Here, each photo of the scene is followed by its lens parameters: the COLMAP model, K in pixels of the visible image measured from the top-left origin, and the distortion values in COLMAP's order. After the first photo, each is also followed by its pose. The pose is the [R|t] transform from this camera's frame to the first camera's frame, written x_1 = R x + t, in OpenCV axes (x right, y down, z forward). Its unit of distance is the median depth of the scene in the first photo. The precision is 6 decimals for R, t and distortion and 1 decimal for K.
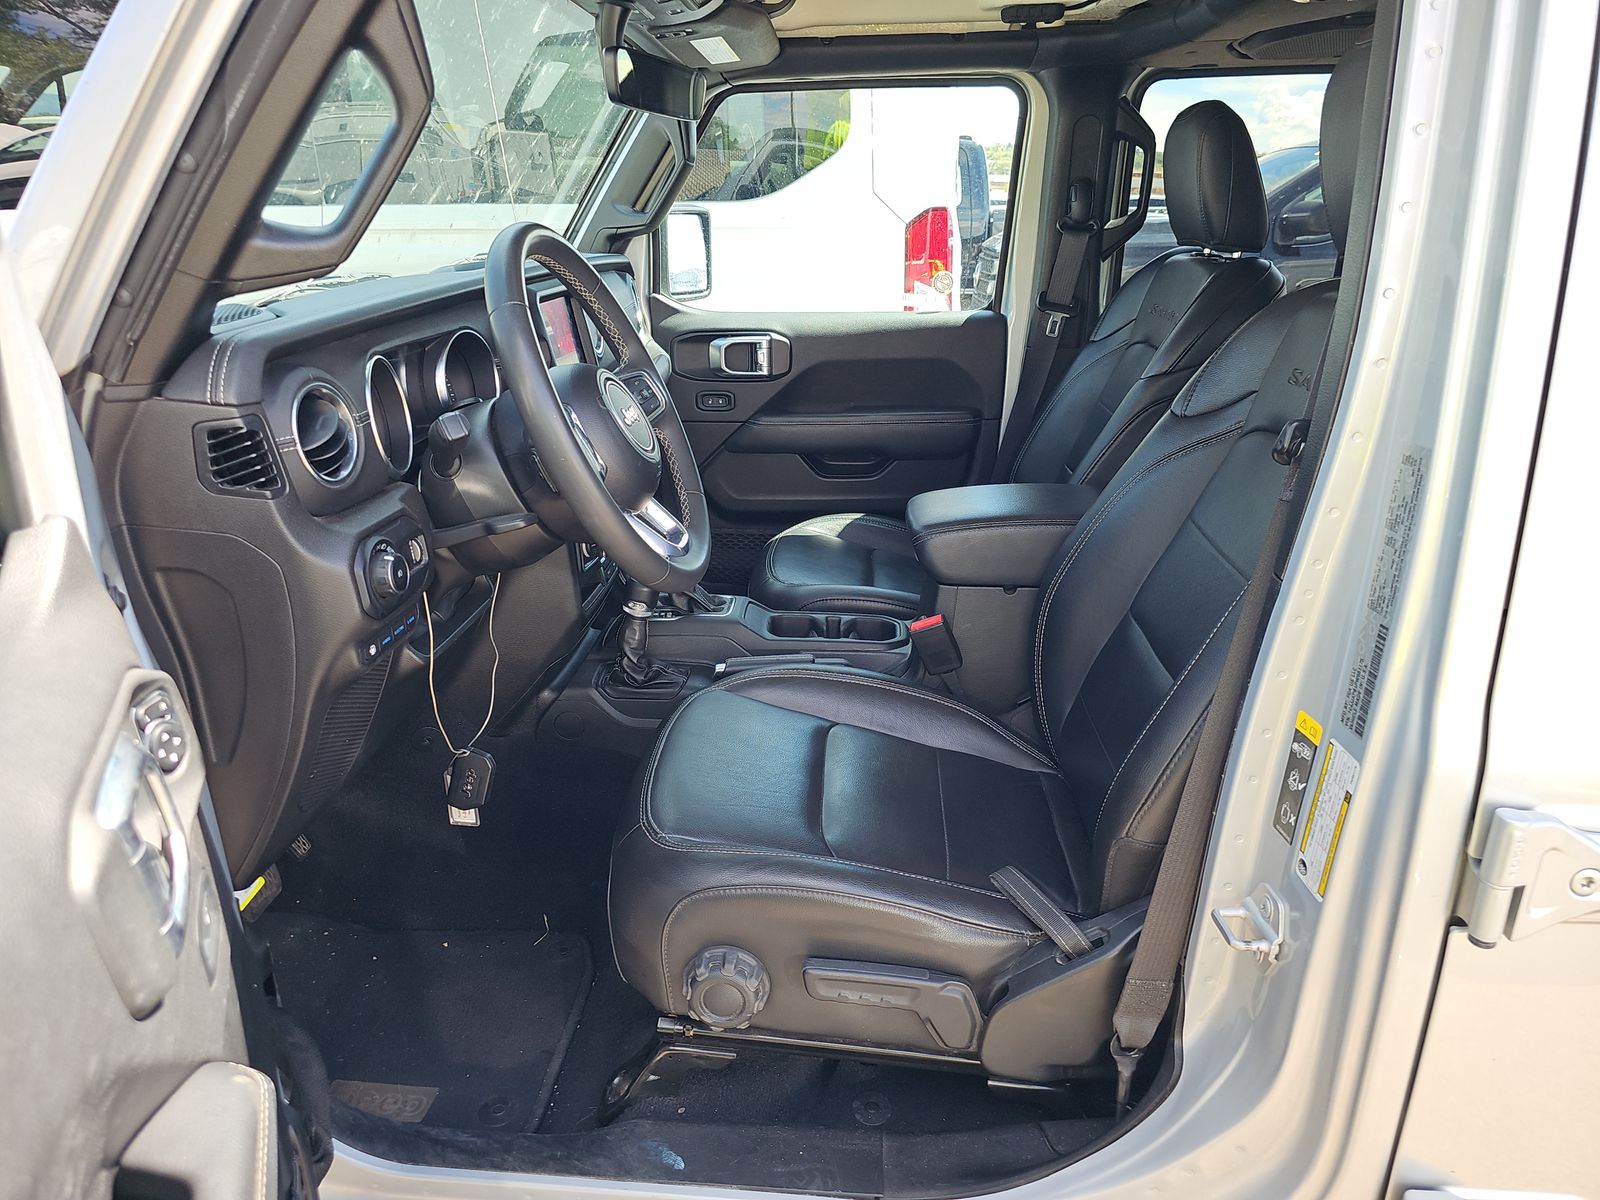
lens RADIAL K [[1083.8, 0, 800.0], [0, 1083.8, 608.4], [0, 0, 1]] dist [0.032908, -0.032176]
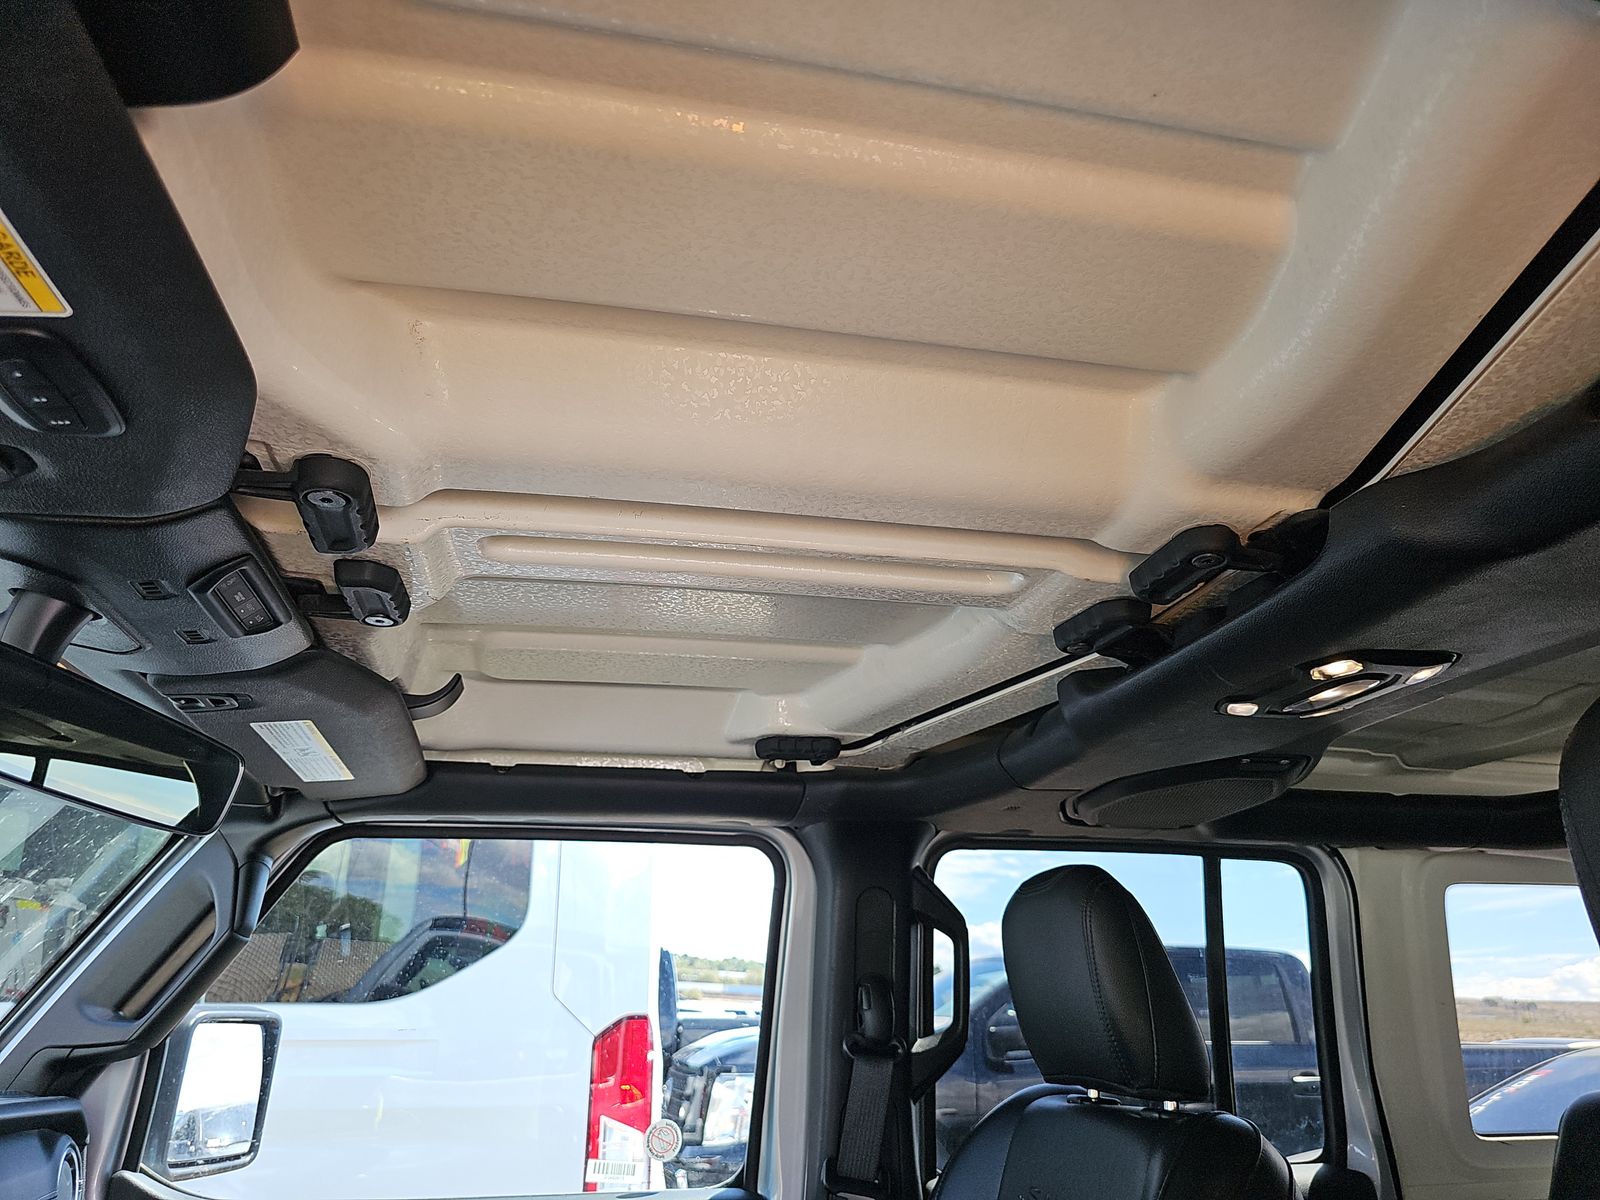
lens RADIAL K [[1083.8, 0, 800.0], [0, 1083.8, 608.4], [0, 0, 1]] dist [0.032908, -0.032176]
pose [[0.960987, 0.108099, 0.254597, 0.019637], [0.083840, 0.763323, -0.640553, -0.140487], [-0.263583, 0.636908, 0.724481, 0.378508]]
